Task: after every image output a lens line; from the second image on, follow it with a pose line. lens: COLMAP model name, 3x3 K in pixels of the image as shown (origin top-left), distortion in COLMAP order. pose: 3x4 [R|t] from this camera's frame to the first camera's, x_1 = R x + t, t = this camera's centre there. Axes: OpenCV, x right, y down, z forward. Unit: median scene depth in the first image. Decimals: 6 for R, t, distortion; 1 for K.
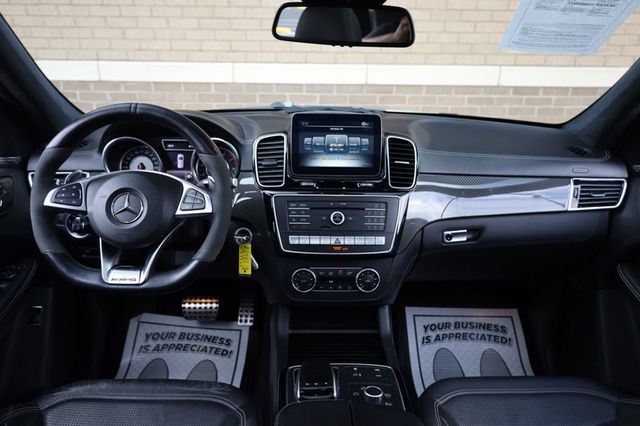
lens RADIAL K [[440.5, 0, 320.7], [0, 440.5, 222.5], [0, 0, 1]] dist [-0.007371, 0.003315]
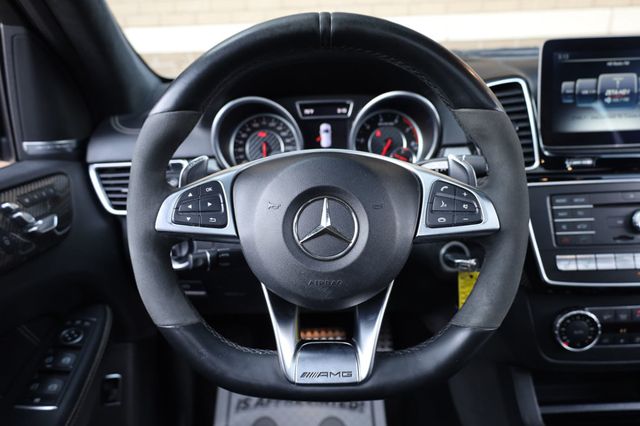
lens RADIAL K [[443.3, 0, 314.4], [0, 443.3, 216.9], [0, 0, 1]] dist [-0.000848, -0.002478]
pose [[0.998386, -0.042937, -0.037179, -0.344332], [0.044064, 0.998577, 0.030042, -0.048128], [0.035836, -0.031632, 0.998857, 0.405340]]
